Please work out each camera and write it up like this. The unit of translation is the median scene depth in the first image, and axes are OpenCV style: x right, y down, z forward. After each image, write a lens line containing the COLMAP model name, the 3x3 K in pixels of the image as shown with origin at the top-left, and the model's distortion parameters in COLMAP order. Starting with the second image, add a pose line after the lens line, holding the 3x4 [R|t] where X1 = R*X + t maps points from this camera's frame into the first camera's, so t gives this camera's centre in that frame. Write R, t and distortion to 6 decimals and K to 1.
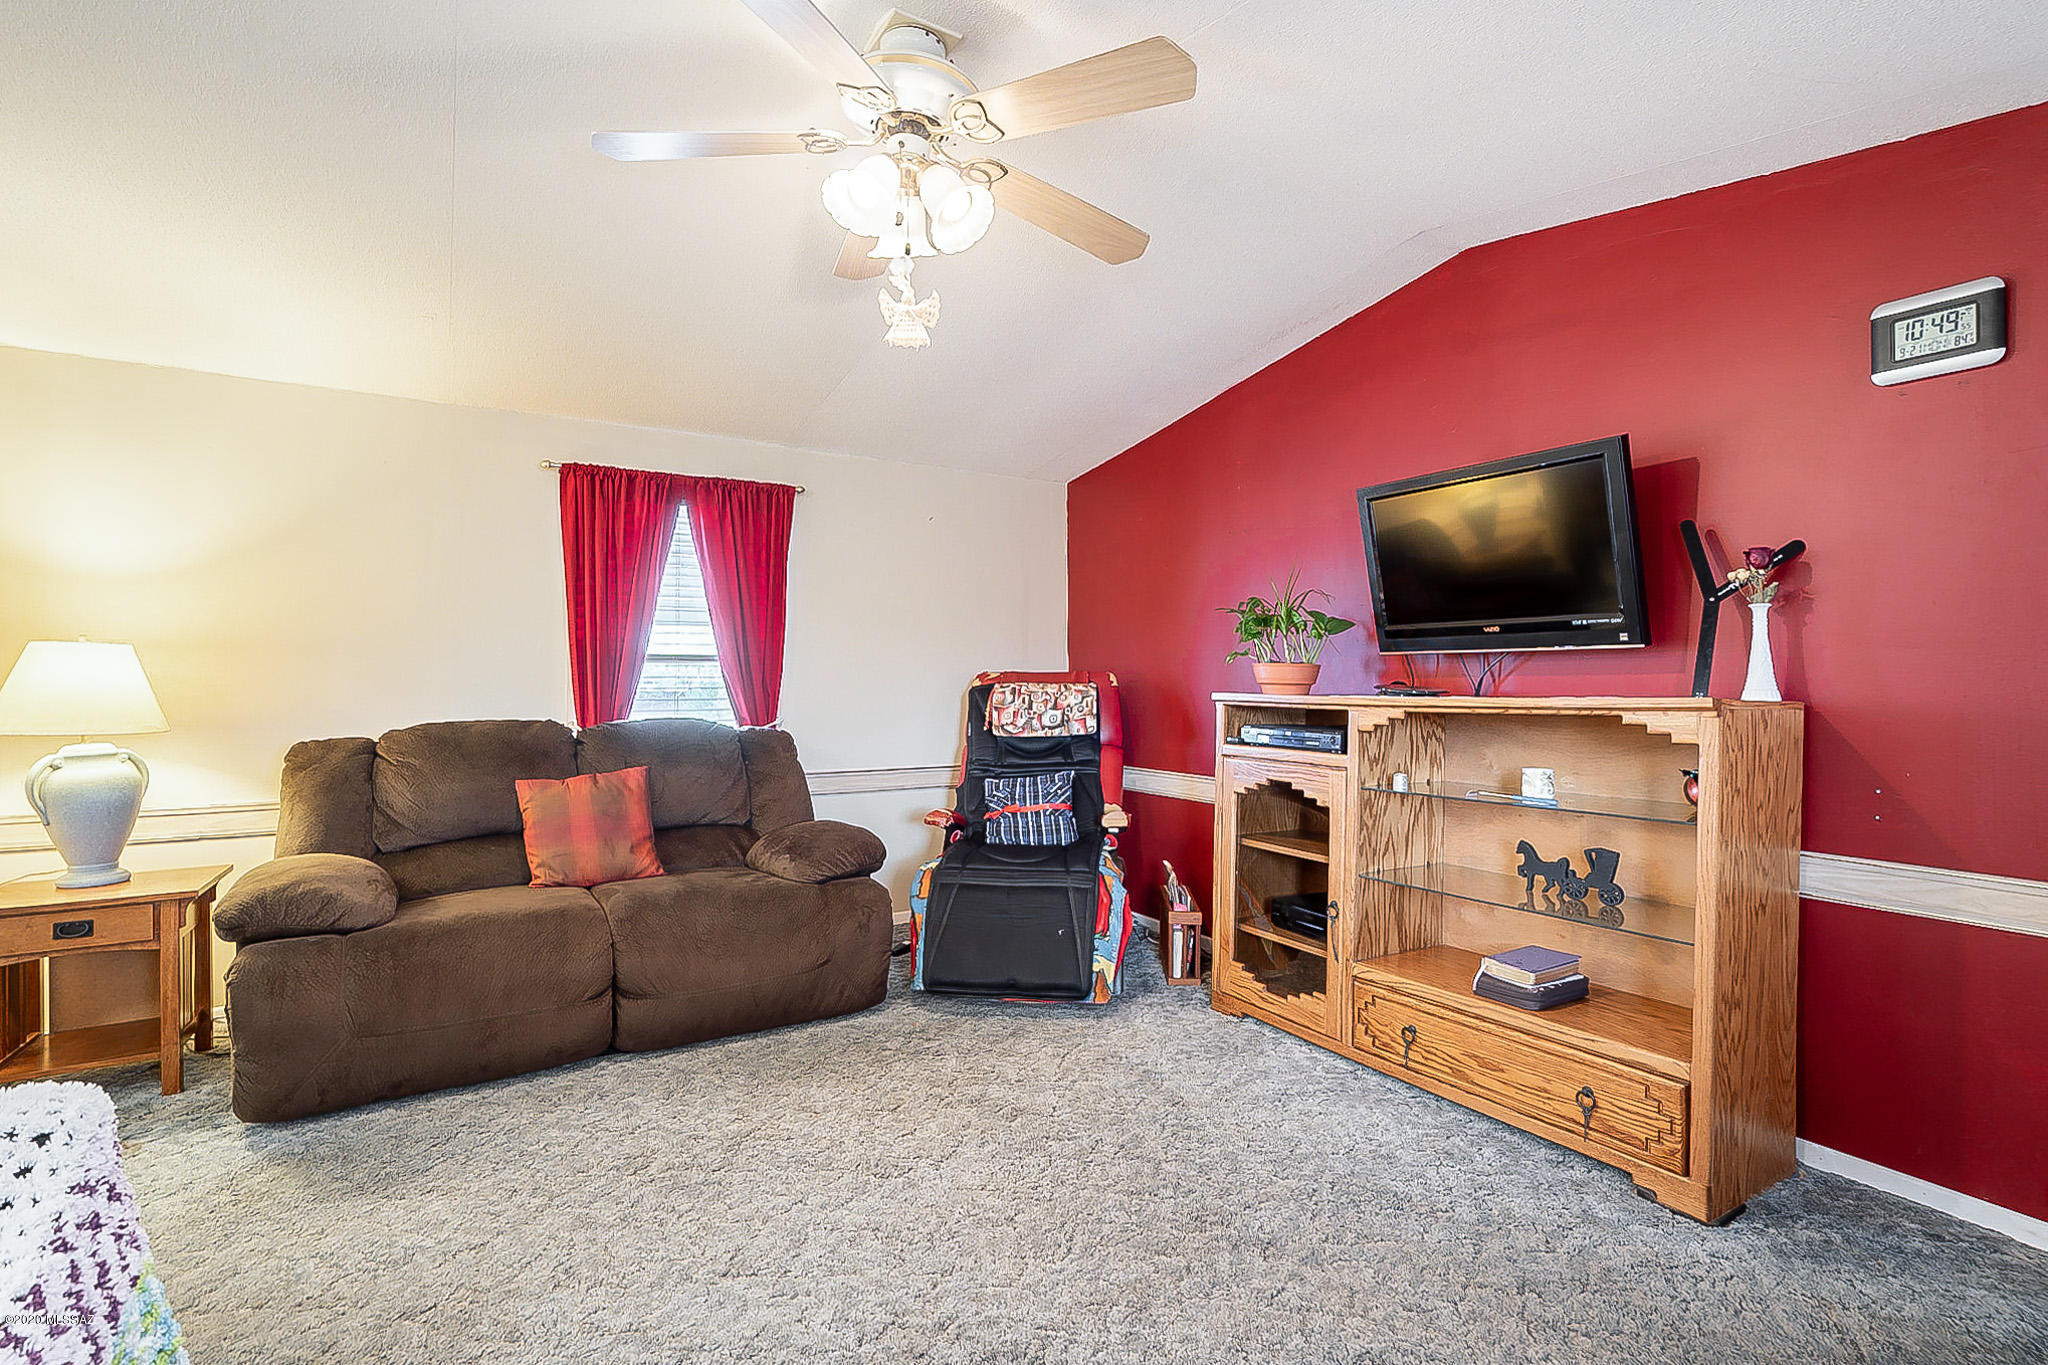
lens RADIAL K [[959.7, 0, 1026.4], [0, 959.7, 682.3], [0, 0, 1]] dist [0.001034, 0.000360]
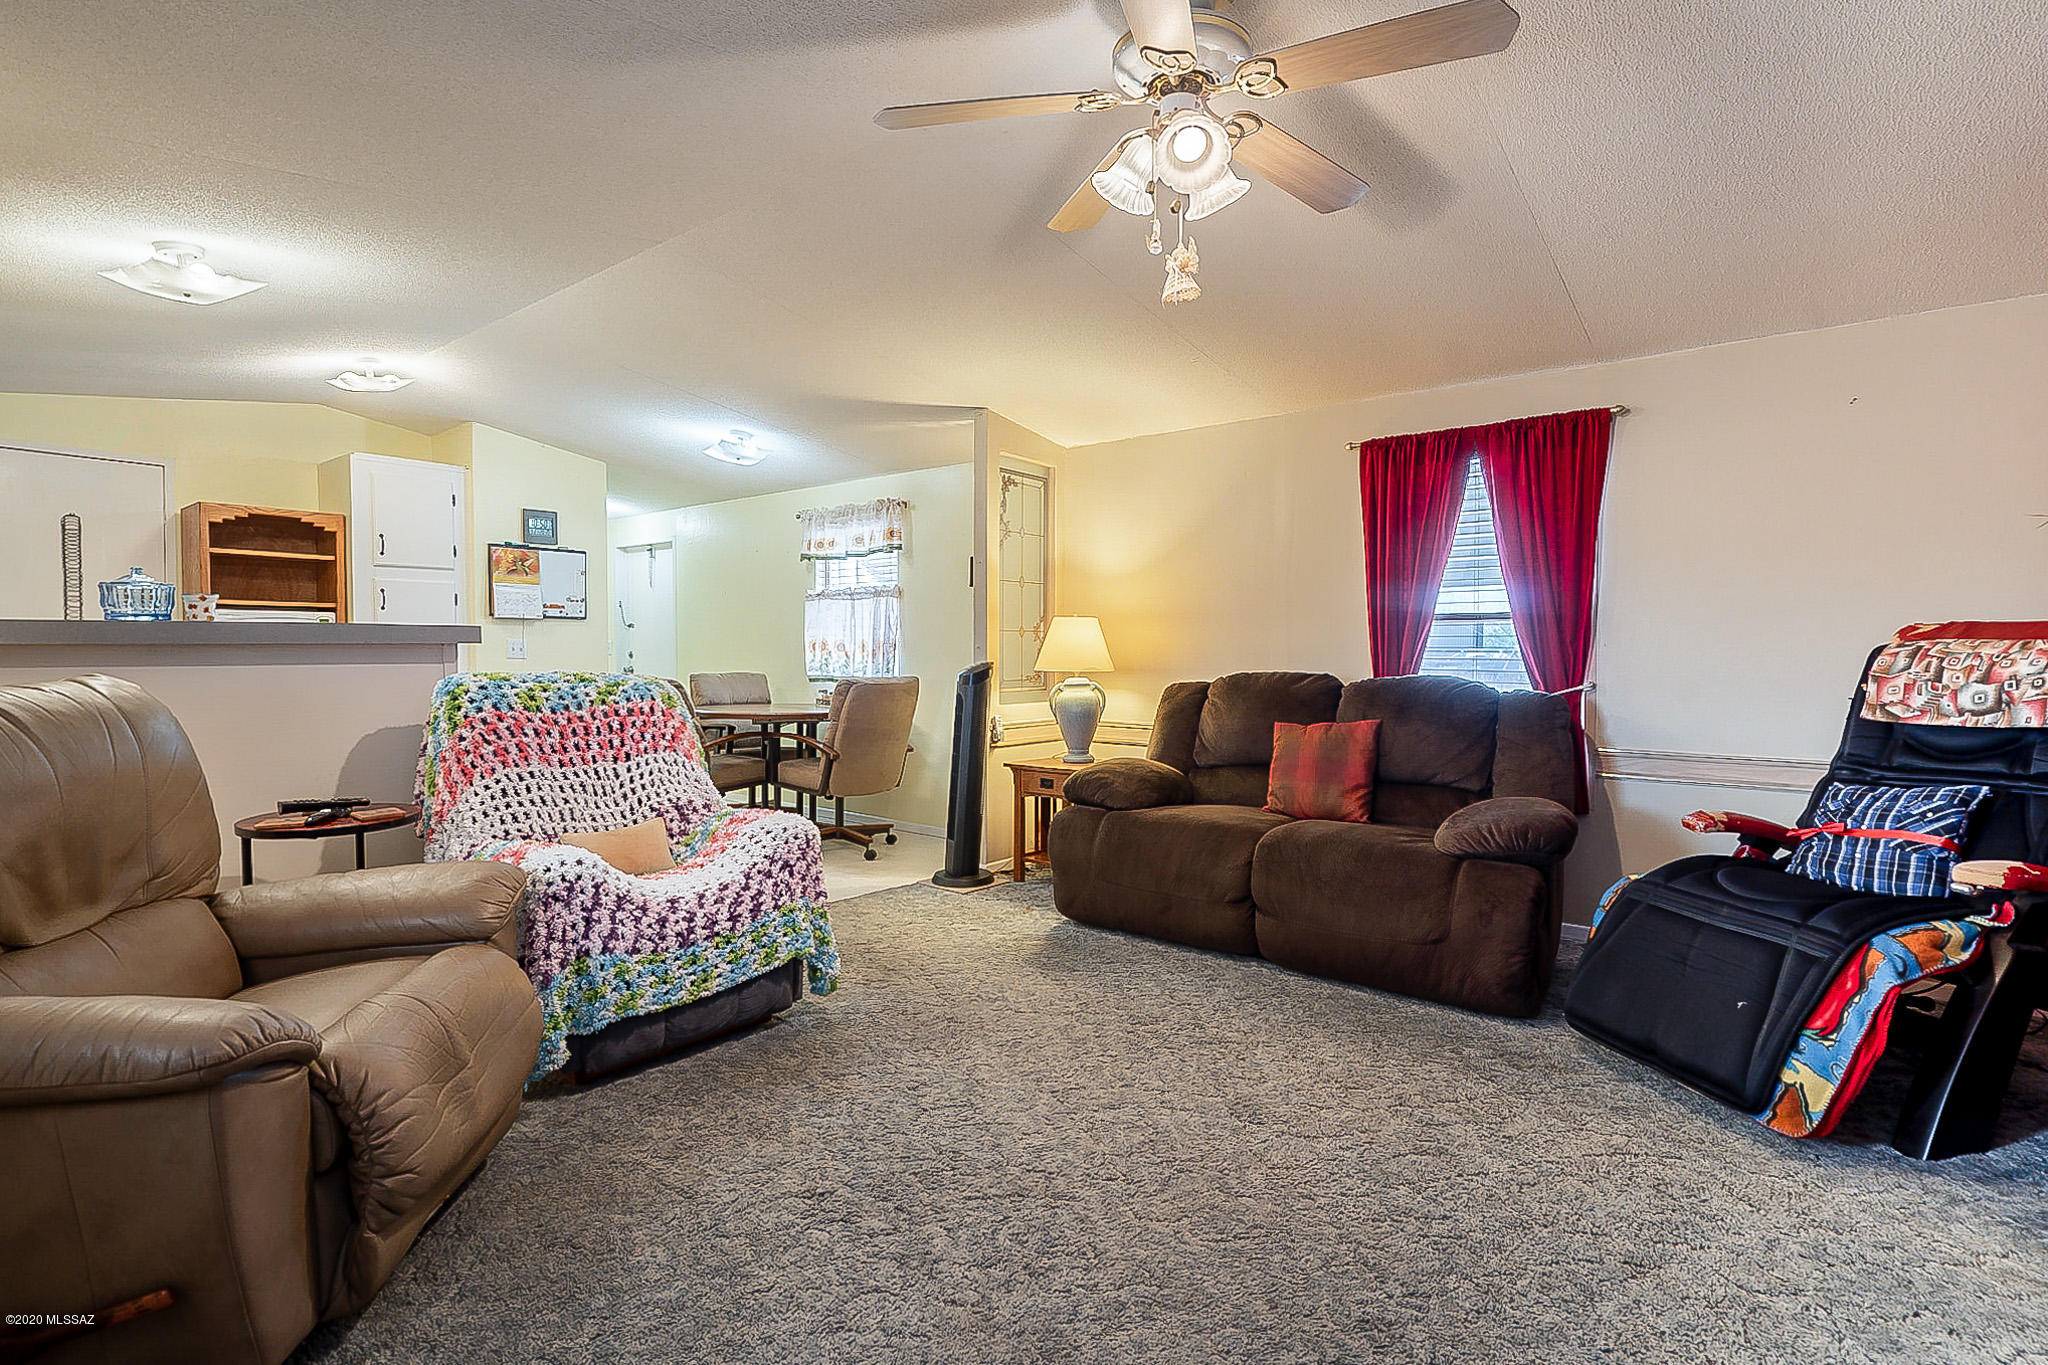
lens RADIAL K [[959.7, 0, 1034.3], [0, 959.7, 677.5], [0, 0, 1]] dist [0.001034, 0.000360]
pose [[0.342771, 0.027175, -0.939026, 0.420343], [-0.006102, 0.999625, 0.026701, 0.013952], [0.939399, -0.003422, 0.342808, 0.261462]]
